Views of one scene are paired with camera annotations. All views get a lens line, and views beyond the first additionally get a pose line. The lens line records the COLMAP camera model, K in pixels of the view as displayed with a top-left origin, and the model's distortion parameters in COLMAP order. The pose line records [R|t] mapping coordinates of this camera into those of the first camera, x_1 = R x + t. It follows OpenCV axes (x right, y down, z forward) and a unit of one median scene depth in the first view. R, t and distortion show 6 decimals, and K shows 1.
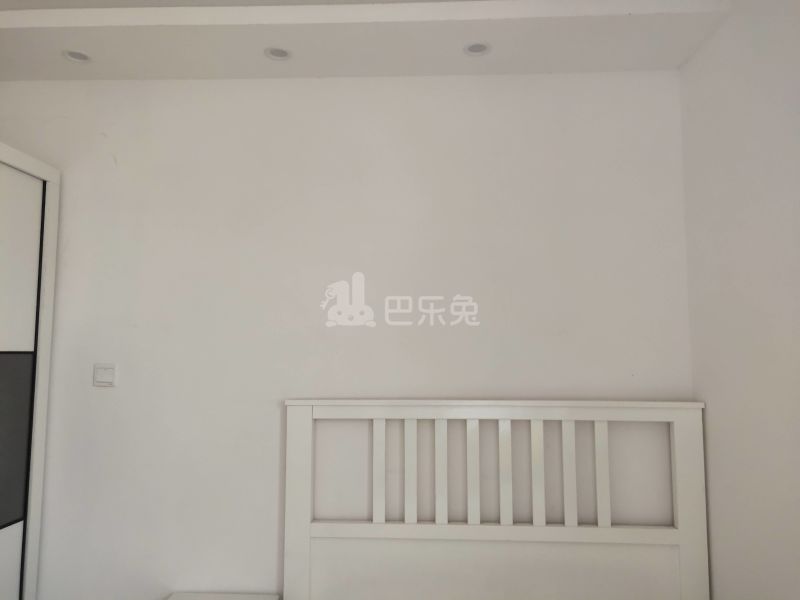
lens RADIAL K [[618.9, 0, 400.0], [0, 618.9, 300.0], [0, 0, 1]] dist [0.036284, -0.004897]
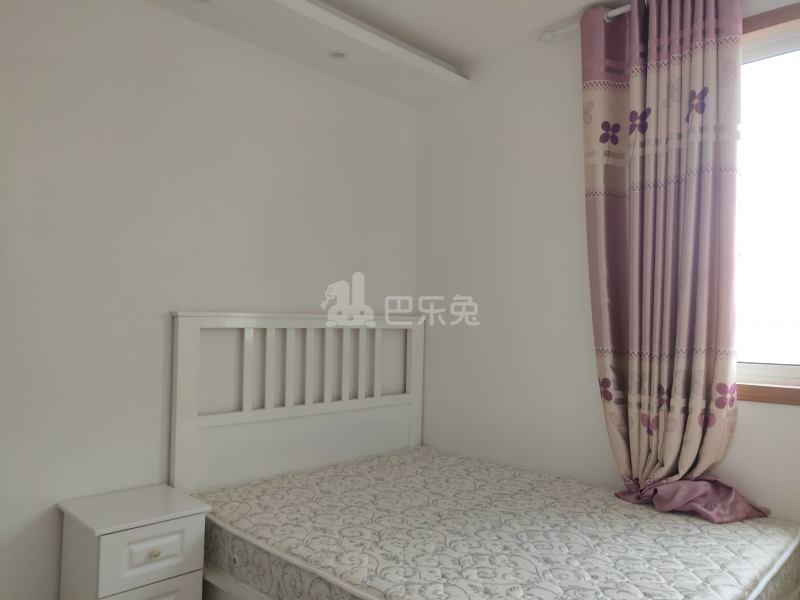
lens RADIAL K [[618.9, 0, 400.0], [0, 618.9, 300.0], [0, 0, 1]] dist [0.036284, -0.004897]
pose [[0.636236, 0.033833, 0.770752, -0.775498], [-0.147312, 0.985984, 0.078321, 0.002403], [-0.757299, -0.163372, 0.632303, 0.034992]]
